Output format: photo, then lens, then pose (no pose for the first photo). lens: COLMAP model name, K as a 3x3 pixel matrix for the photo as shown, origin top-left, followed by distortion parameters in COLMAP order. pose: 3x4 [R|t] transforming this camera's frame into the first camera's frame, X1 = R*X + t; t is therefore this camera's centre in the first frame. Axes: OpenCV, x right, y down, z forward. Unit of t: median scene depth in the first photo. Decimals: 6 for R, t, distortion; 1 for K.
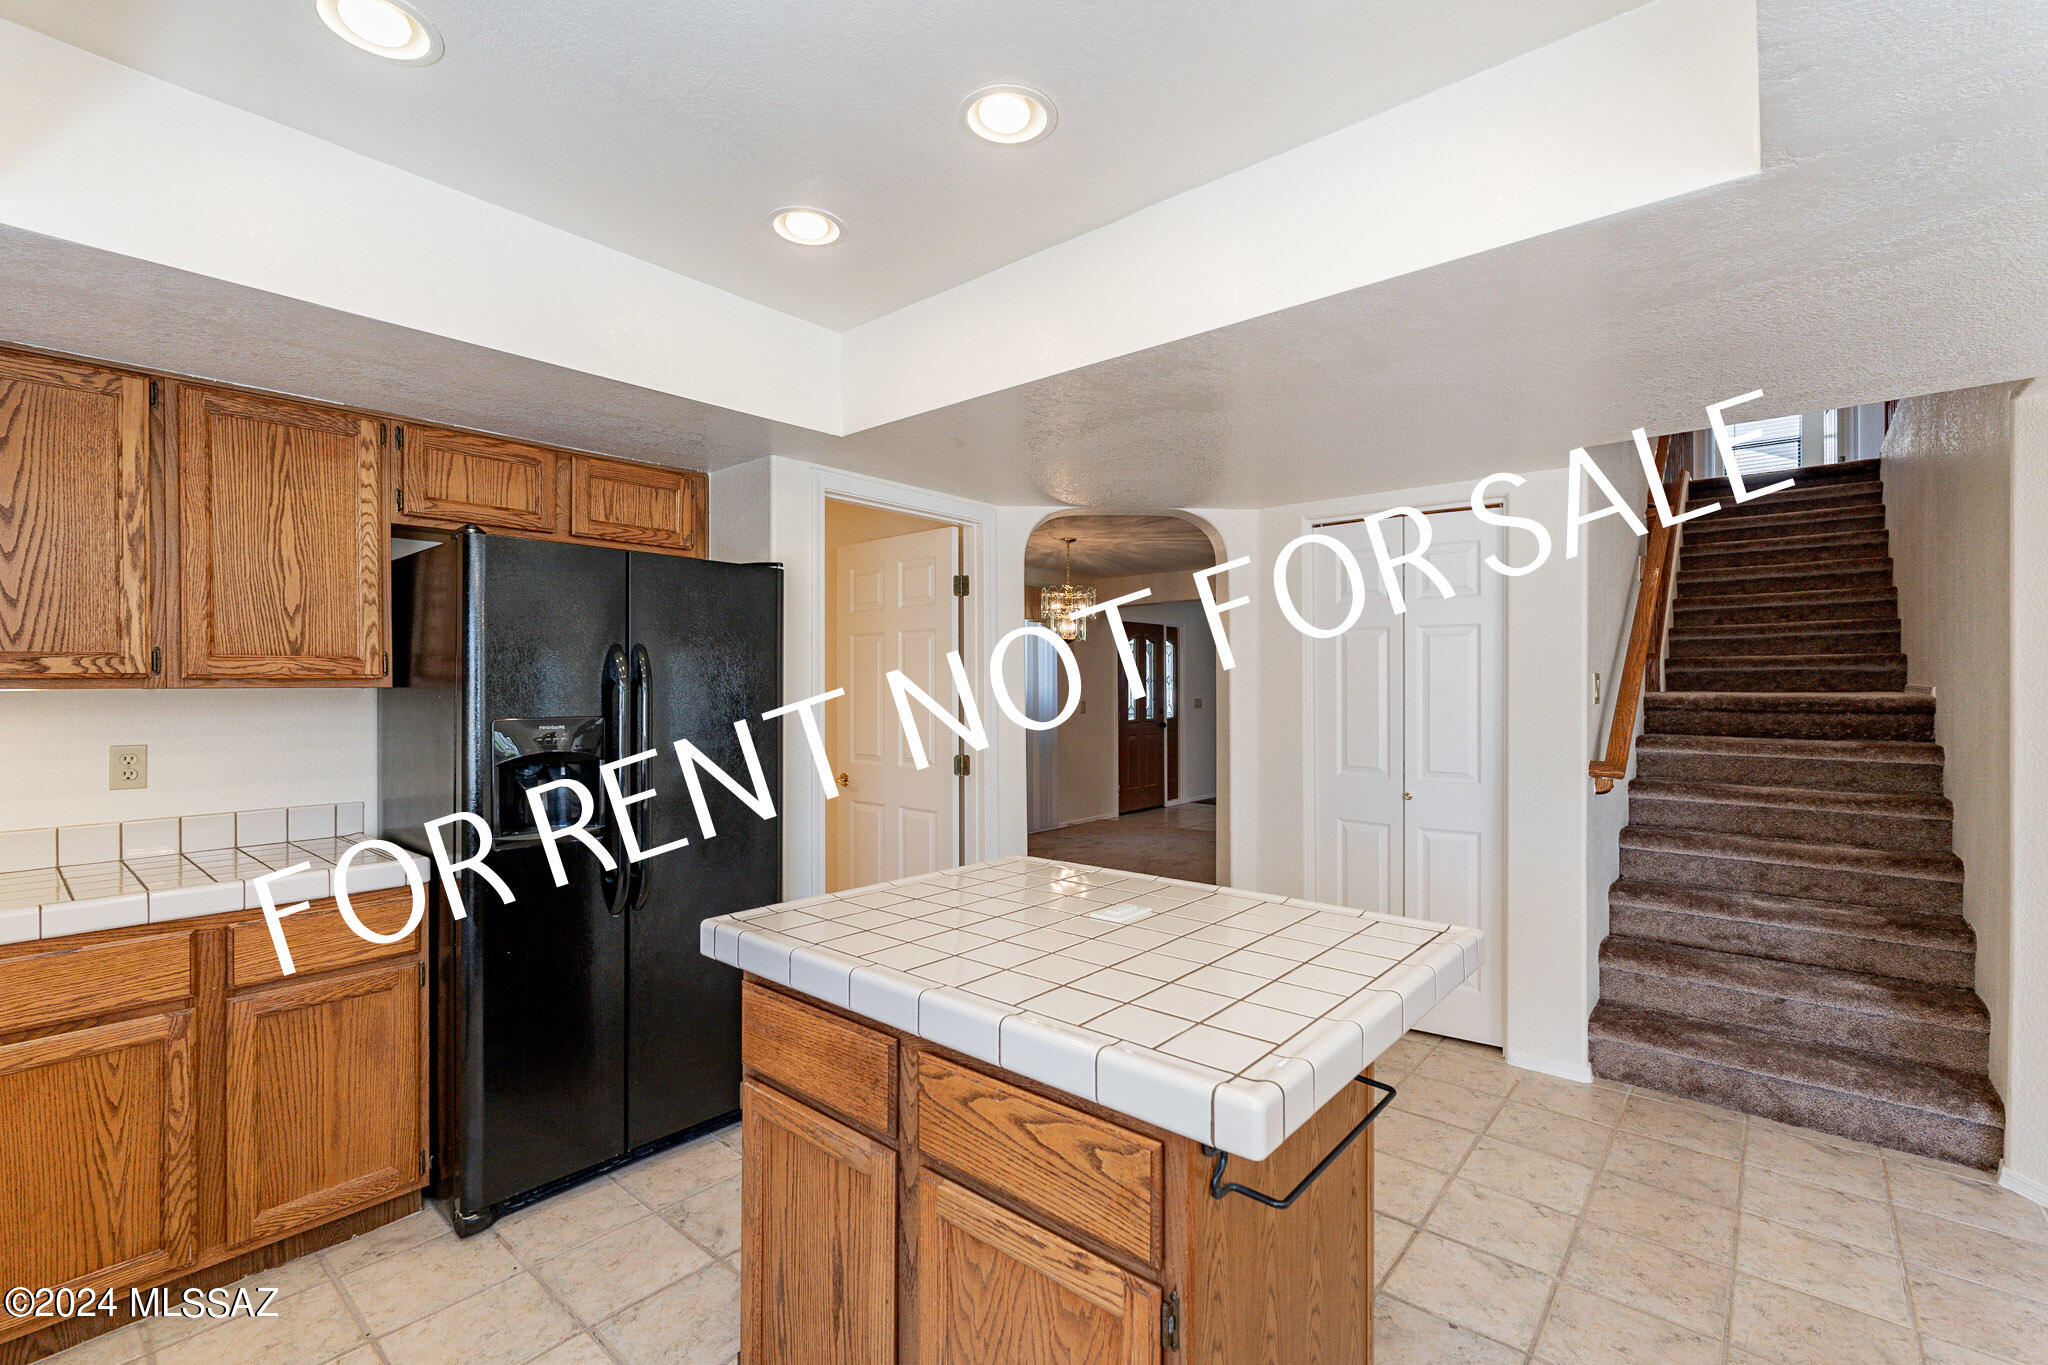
lens RADIAL K [[903.0, 0, 1021.4], [0, 903.0, 688.1], [0, 0, 1]] dist [0.003083, -0.000147]
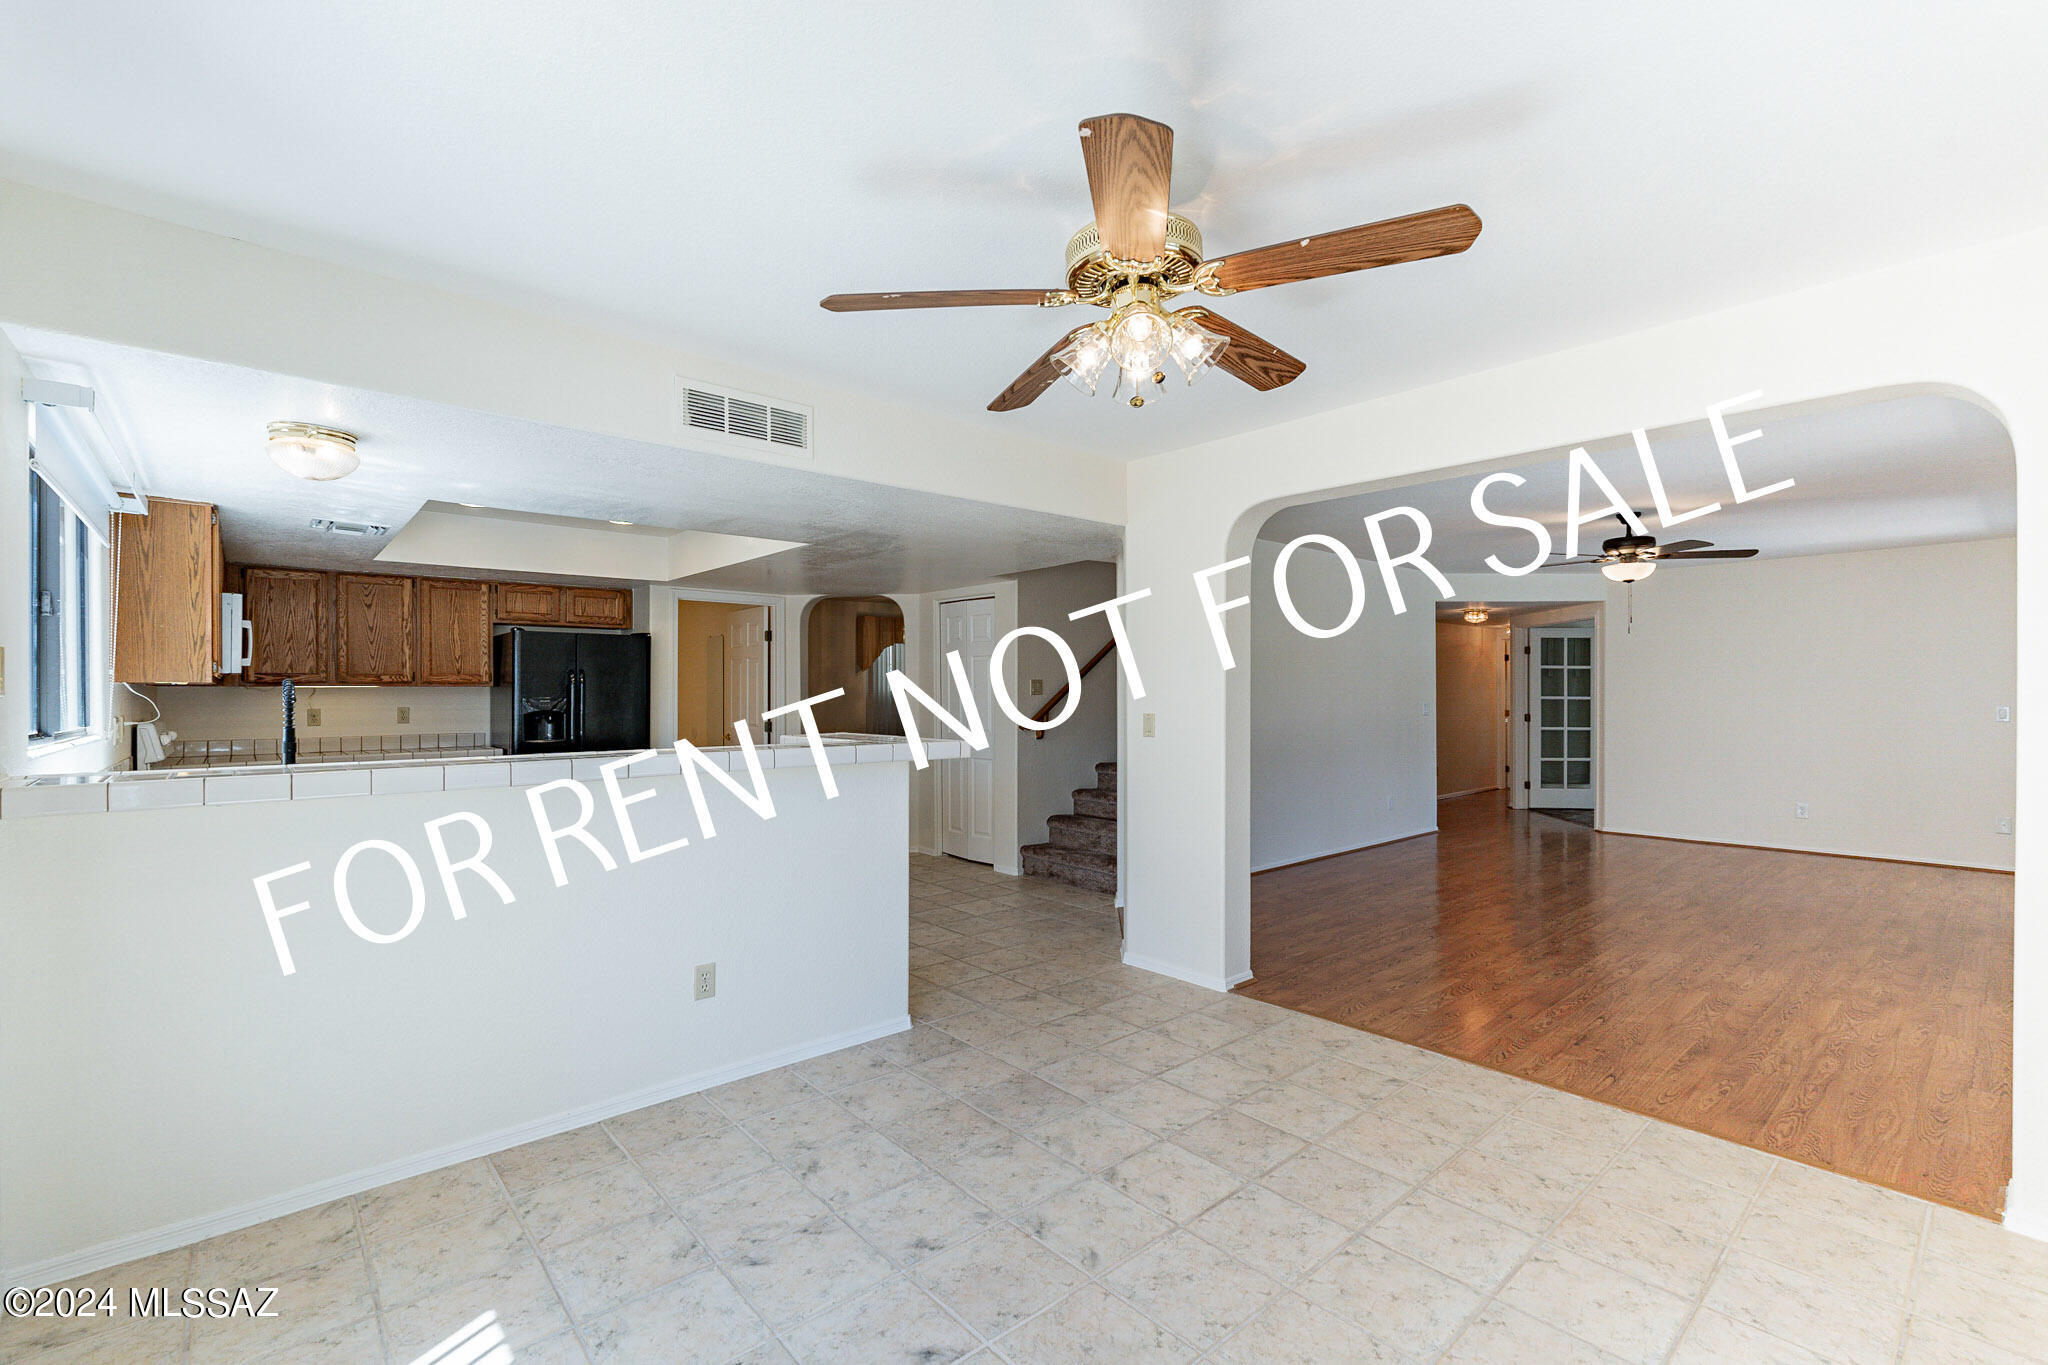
lens RADIAL K [[903.0, 0, 1014.8], [0, 903.0, 690.5], [0, 0, 1]] dist [0.003083, -0.000147]
pose [[0.988664, -0.000319, -0.150142, 0.876268], [-0.000762, 0.999974, -0.007140, 0.021112], [0.150140, 0.007173, 0.988639, -0.998160]]
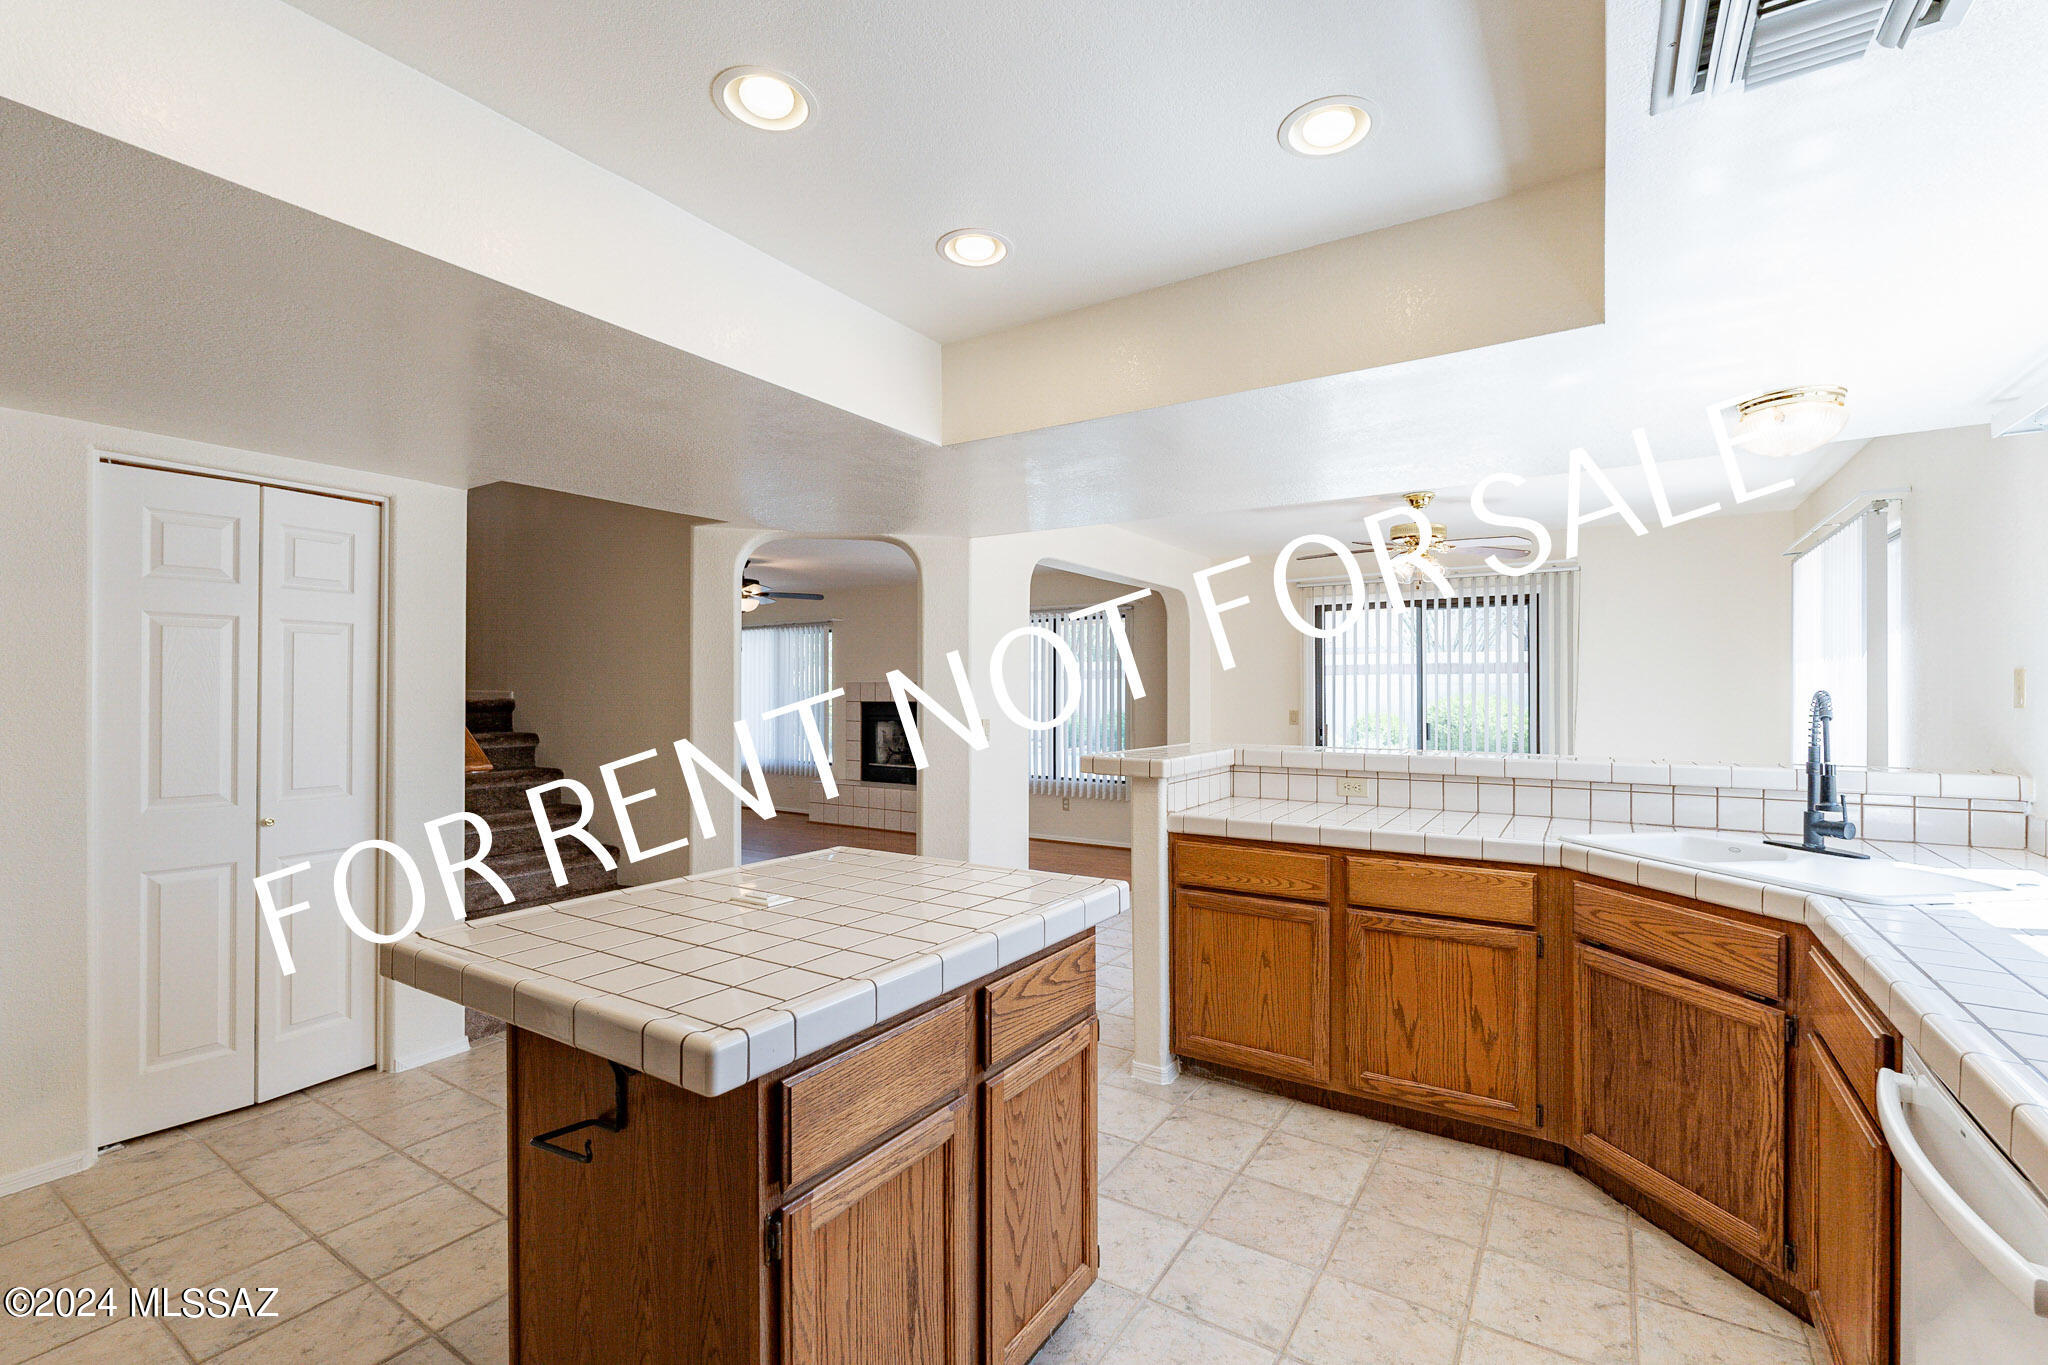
lens RADIAL K [[903.0, 0, 1036.0], [0, 903.0, 687.7], [0, 0, 1]] dist [0.003083, -0.000147]
pose [[-0.147197, 0.004324, 0.989098, -0.541095], [0.003309, 0.999987, -0.003879, 0.001212], [-0.989102, 0.002702, -0.147209, 0.452672]]
